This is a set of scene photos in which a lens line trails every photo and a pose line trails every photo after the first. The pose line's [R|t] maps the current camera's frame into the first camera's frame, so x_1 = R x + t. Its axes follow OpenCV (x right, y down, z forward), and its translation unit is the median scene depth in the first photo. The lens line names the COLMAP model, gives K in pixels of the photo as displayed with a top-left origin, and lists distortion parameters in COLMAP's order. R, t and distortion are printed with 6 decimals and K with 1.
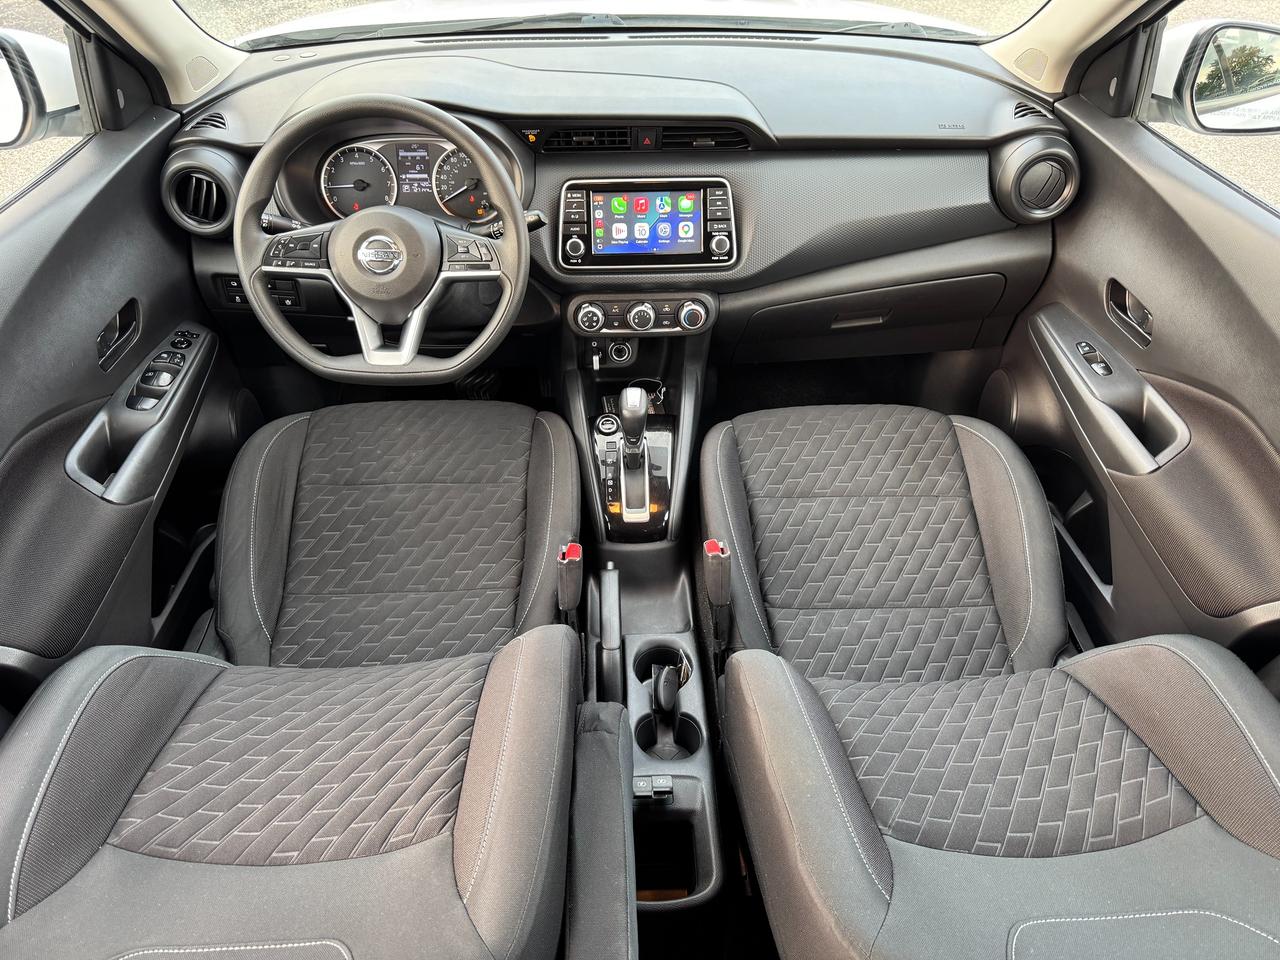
lens RADIAL K [[873.8, 0, 618.3], [0, 873.8, 474.4], [0, 0, 1]] dist [0.096141, -0.180351]
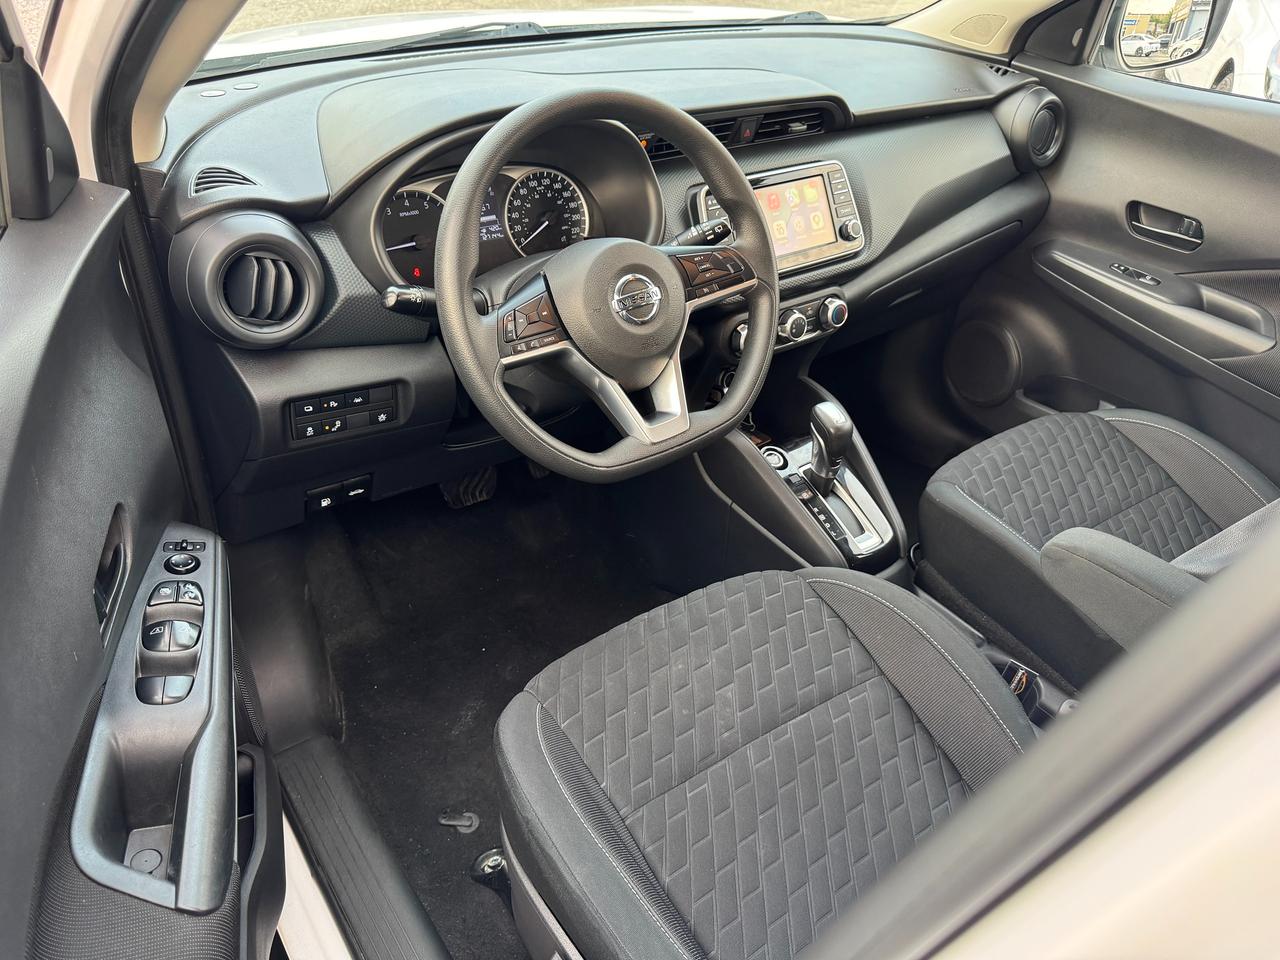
lens RADIAL K [[895.4, 0, 640.0], [0, 895.4, 480.0], [0, 0, 1]] dist [0.149307, -0.275827]
pose [[0.835235, -0.288407, 0.468192, -0.576990], [0.323101, 0.946342, 0.006549, -0.090502], [-0.444958, 0.145803, 0.883603, 0.295460]]
